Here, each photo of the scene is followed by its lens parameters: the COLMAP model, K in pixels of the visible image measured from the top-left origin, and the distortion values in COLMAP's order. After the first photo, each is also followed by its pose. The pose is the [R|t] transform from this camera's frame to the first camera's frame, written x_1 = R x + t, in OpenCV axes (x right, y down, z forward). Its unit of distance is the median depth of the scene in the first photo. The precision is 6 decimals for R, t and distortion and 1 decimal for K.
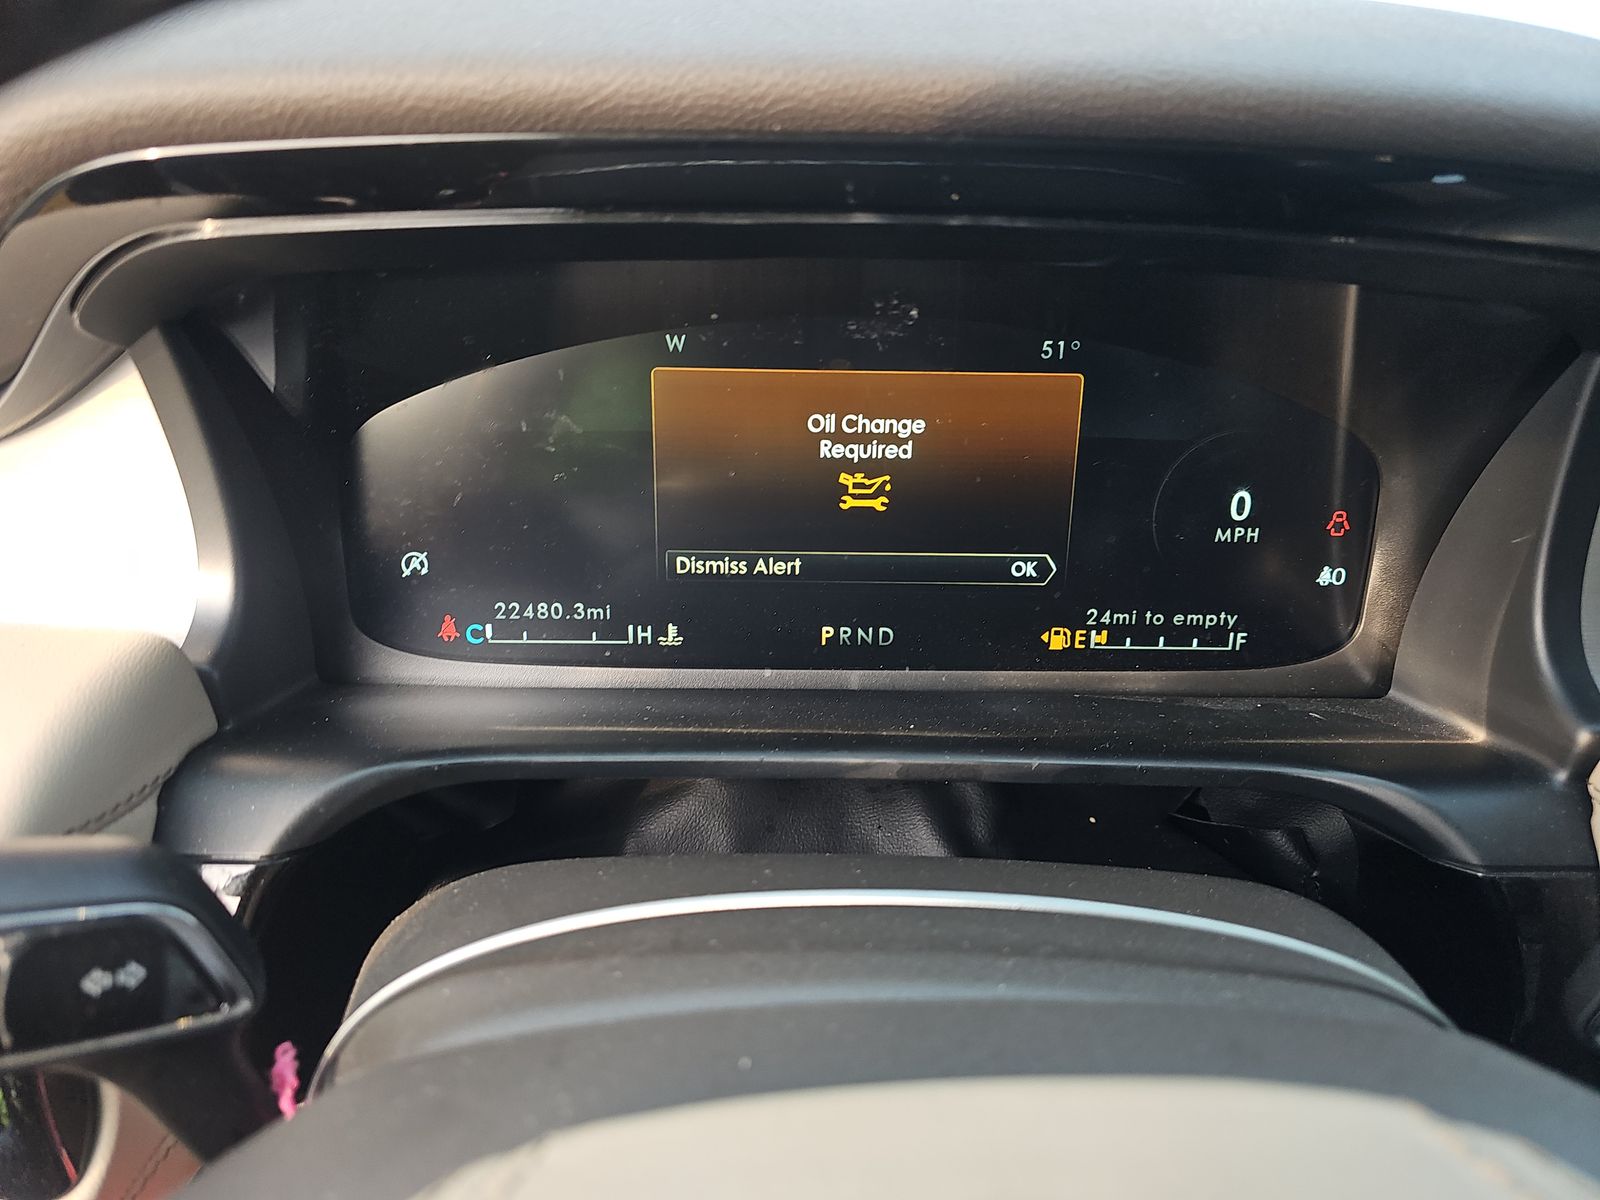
lens RADIAL K [[1067.2, 0, 799.3], [0, 1067.2, 591.0], [0, 0, 1]] dist [-0.003666, -0.002820]
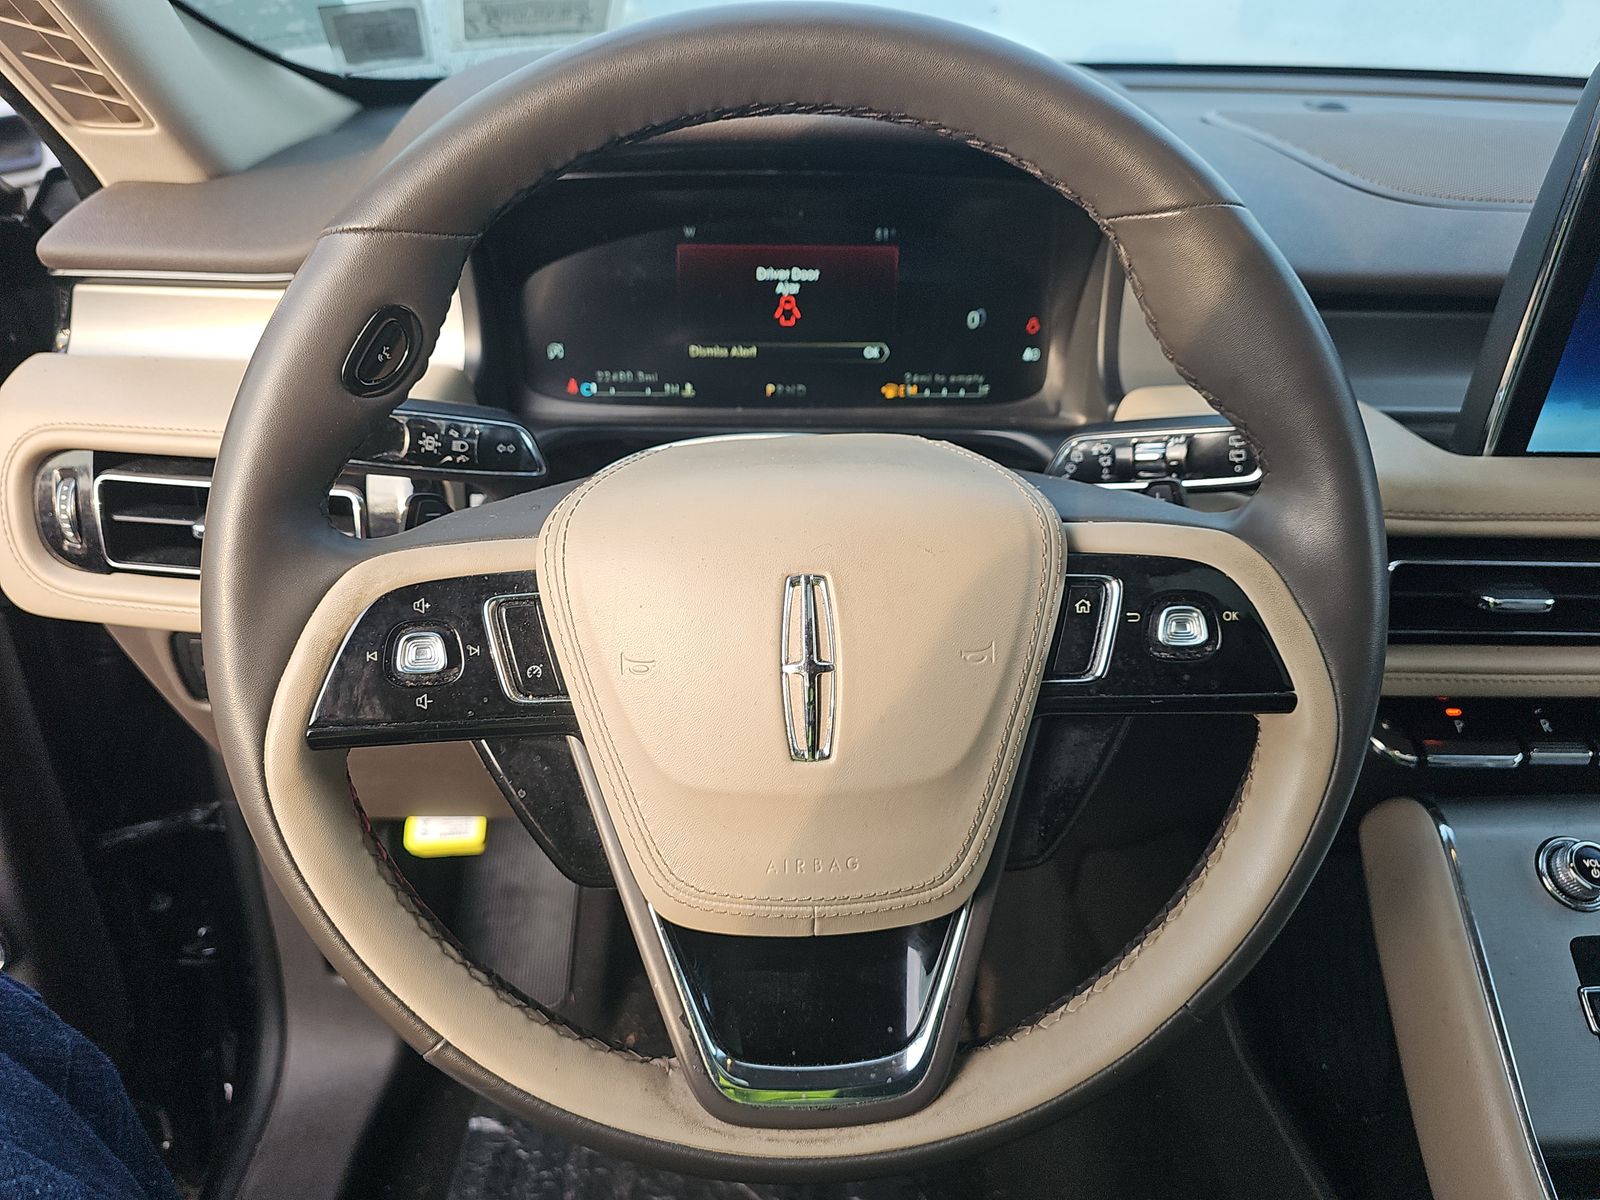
lens RADIAL K [[1067.2, 0, 800.2], [0, 1067.2, 599.8], [0, 0, 1]] dist [-0.003666, -0.002820]
pose [[0.999778, -0.012829, 0.016711, 0.043617], [0.011718, 0.997819, 0.064954, 0.296707], [-0.017508, -0.064744, 0.997748, -0.942228]]
